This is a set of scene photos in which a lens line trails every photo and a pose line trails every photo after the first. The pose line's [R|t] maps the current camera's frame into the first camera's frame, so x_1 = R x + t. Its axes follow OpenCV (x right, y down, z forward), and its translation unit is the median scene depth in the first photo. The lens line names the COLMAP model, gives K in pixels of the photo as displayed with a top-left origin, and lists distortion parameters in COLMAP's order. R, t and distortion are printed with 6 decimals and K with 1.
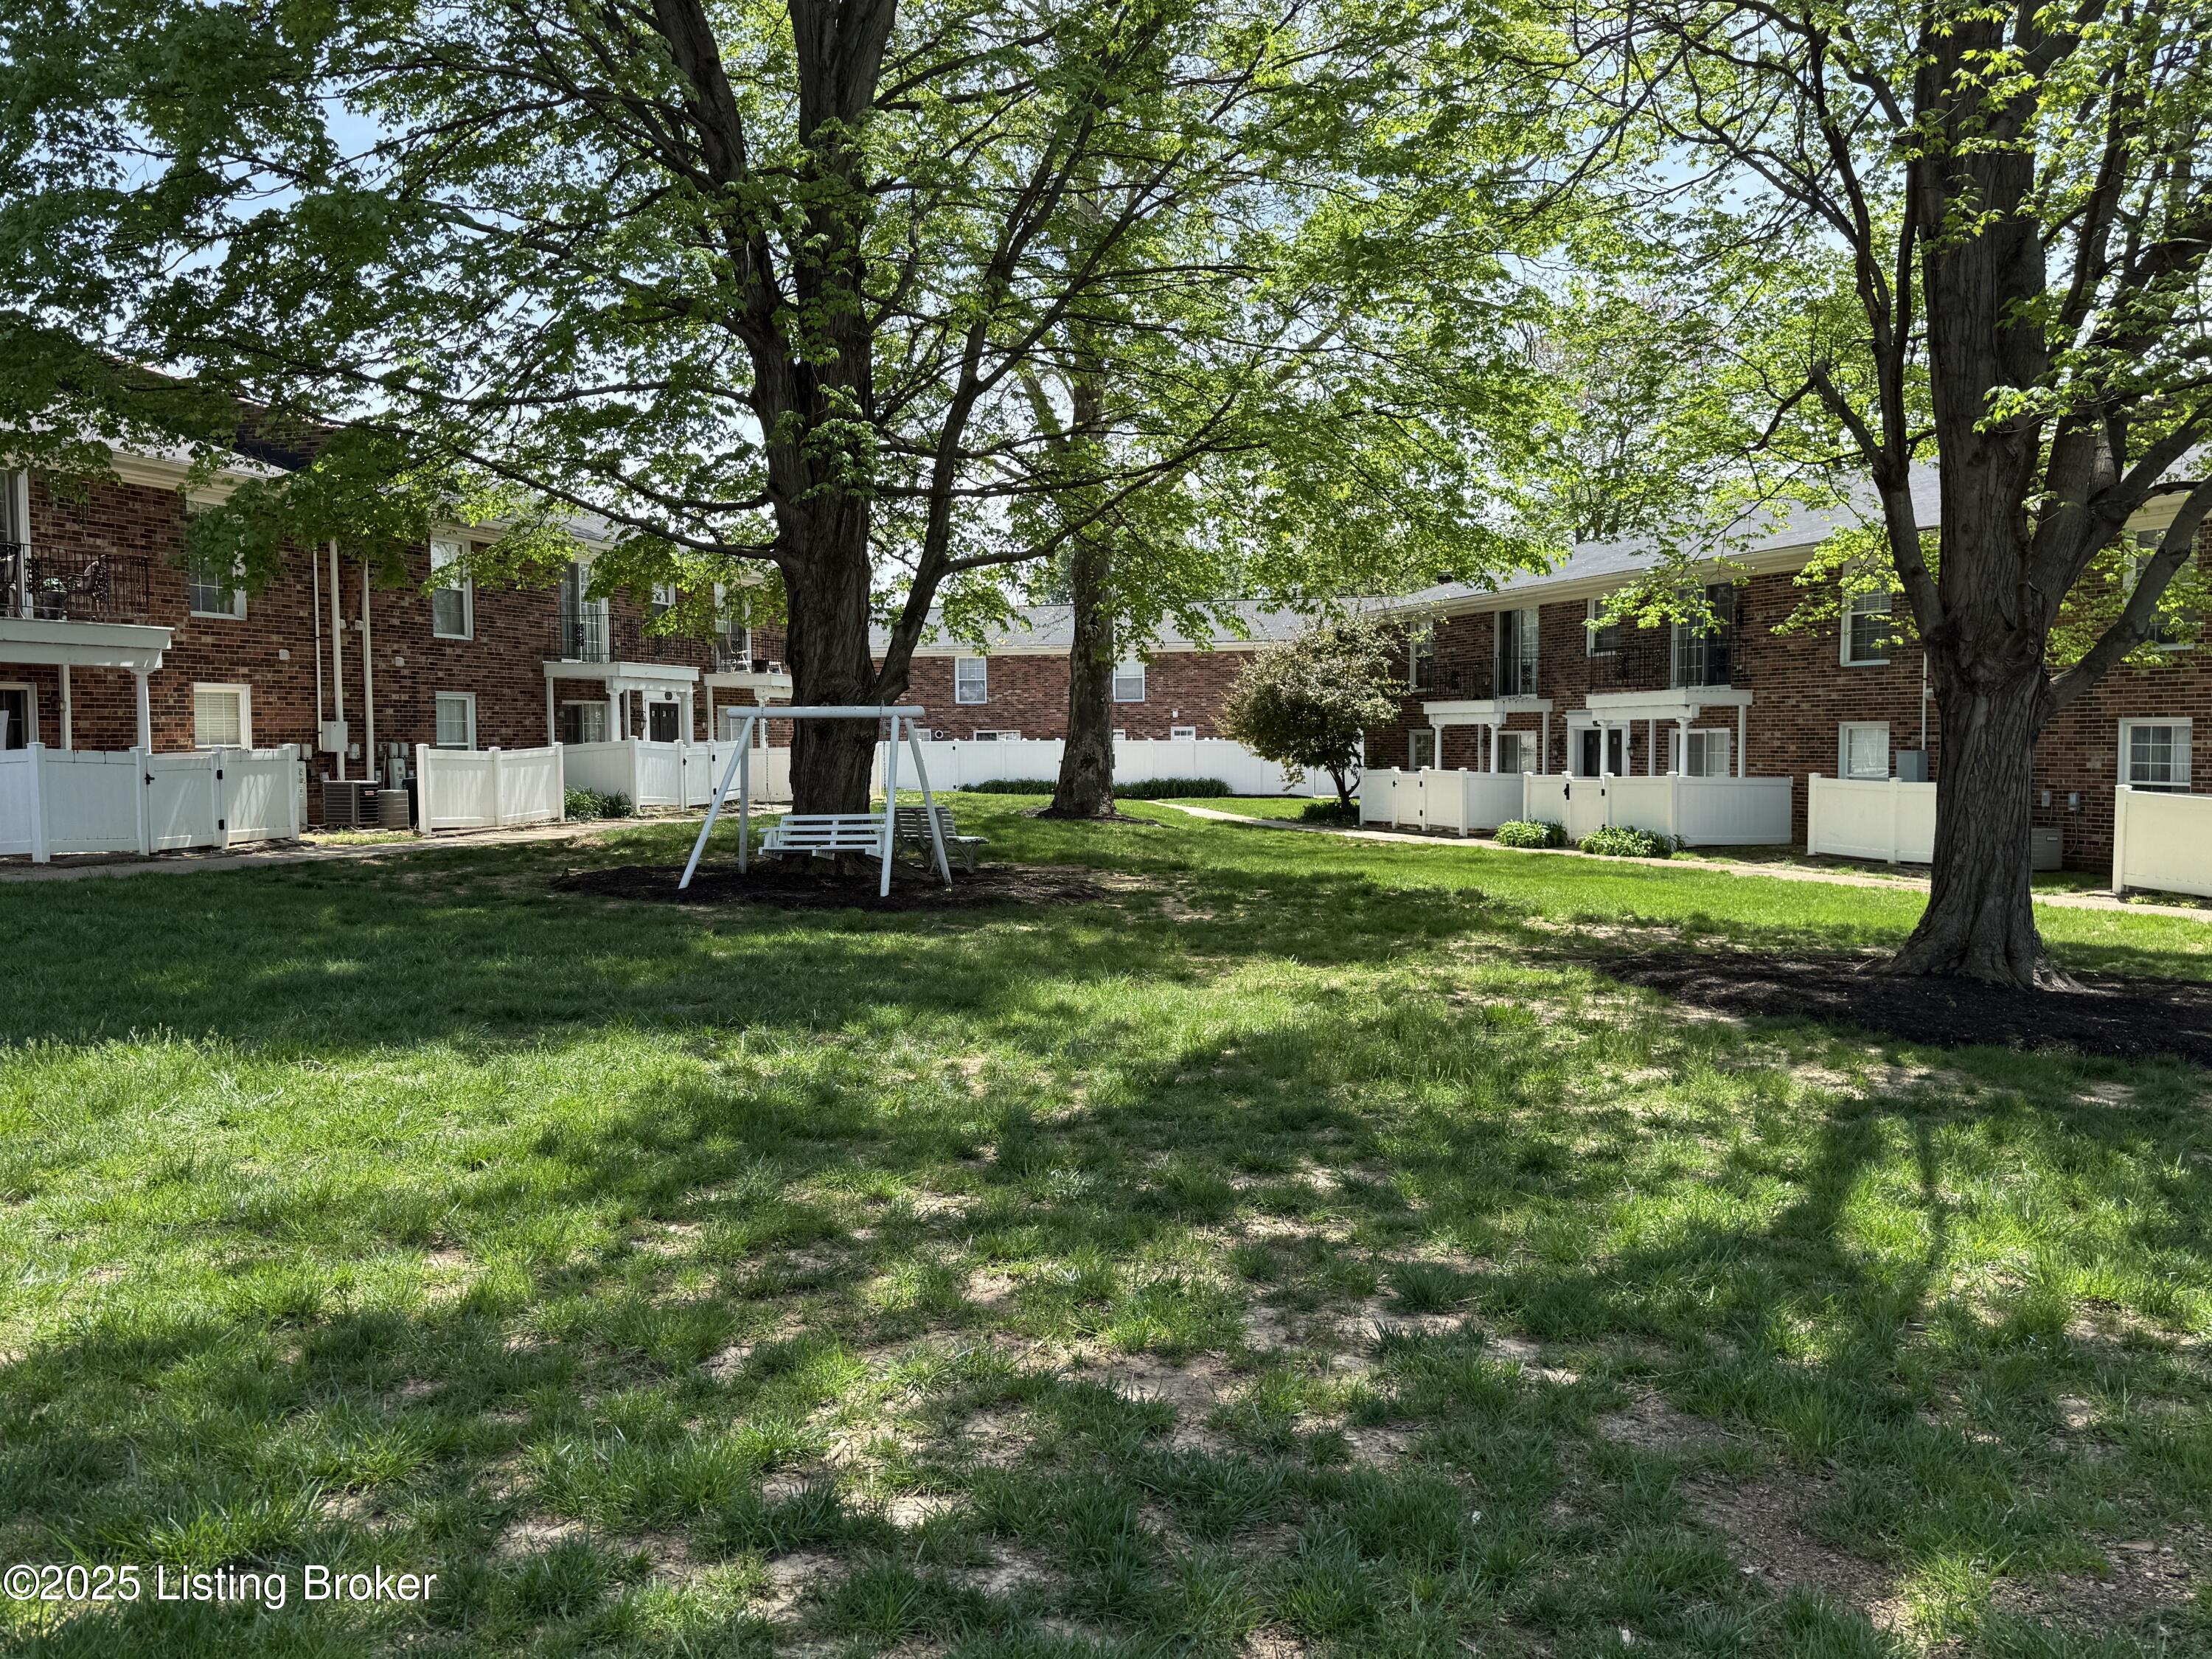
lens RADIAL K [[1841.7, 0, 1106.0], [0, 1841.7, 829.5], [0, 0, 1]] dist [0.155205, -0.310578]
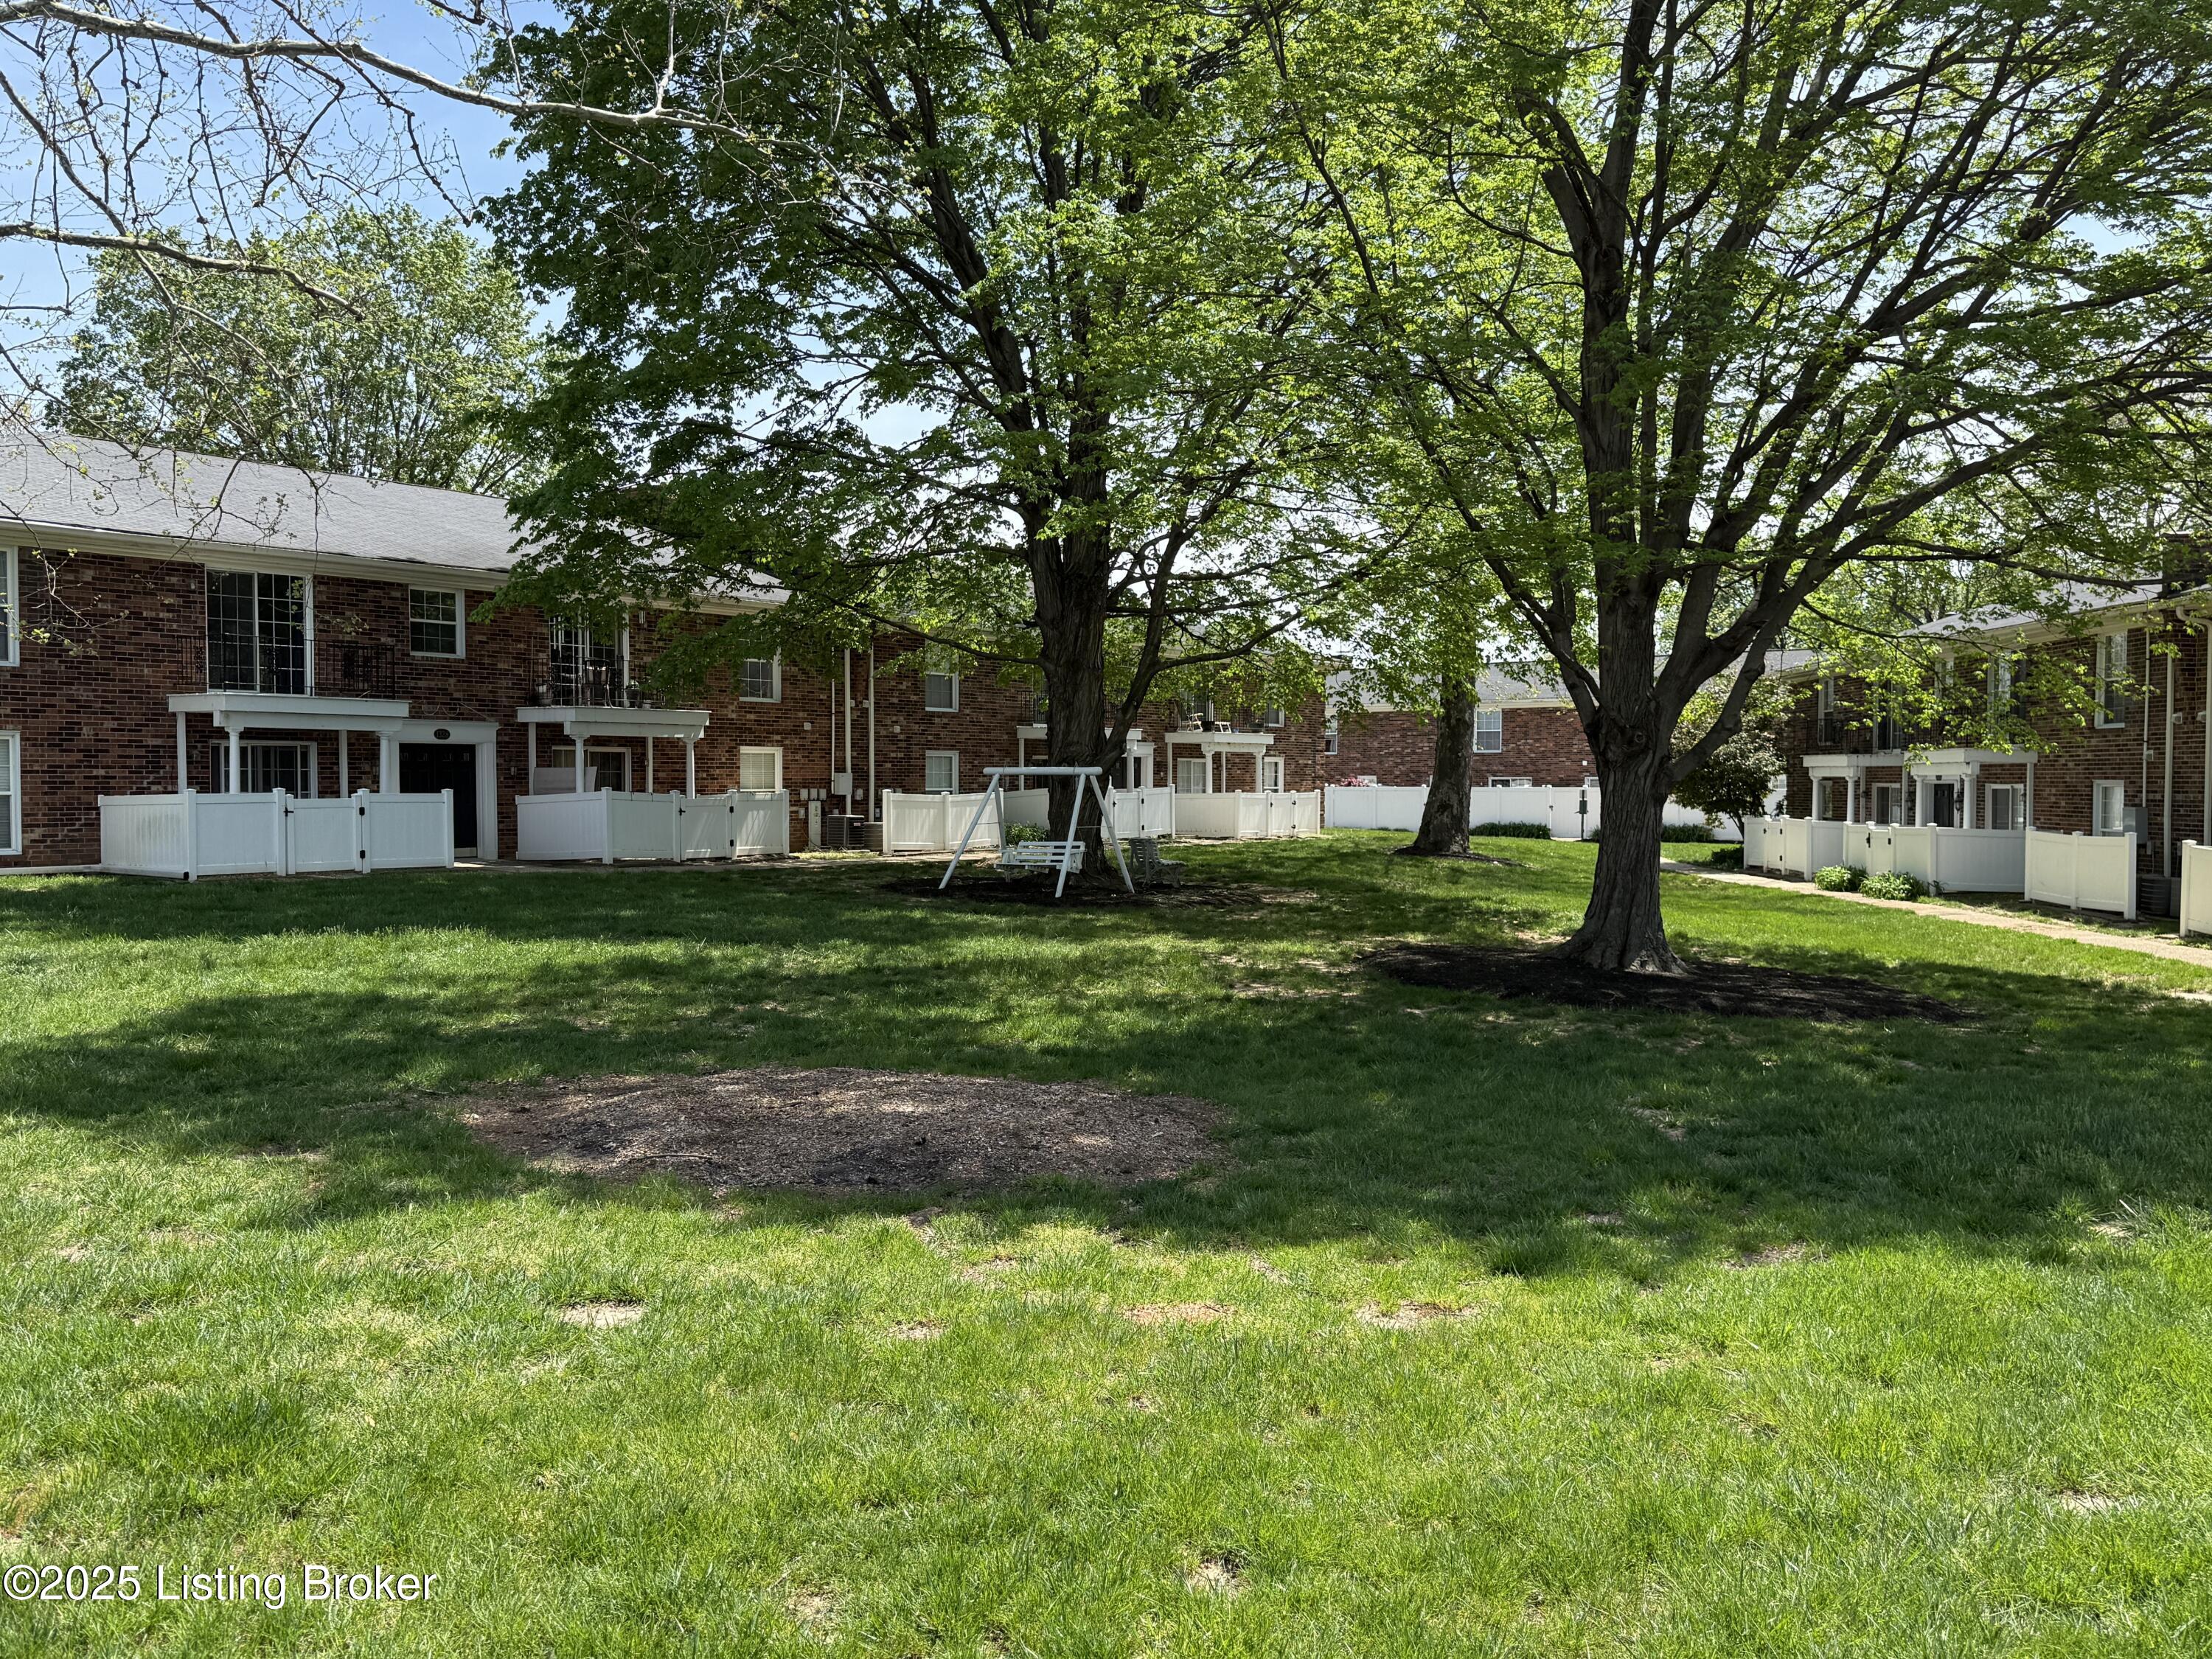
lens RADIAL K [[1841.7, 0, 1106.0], [0, 1841.7, 829.5], [0, 0, 1]] dist [0.155205, -0.310578]
pose [[0.932351, 0.016611, -0.361173, 0.270134], [-0.024828, 0.999527, -0.018123, 0.004751], [0.360701, 0.025864, 0.932323, -0.215299]]
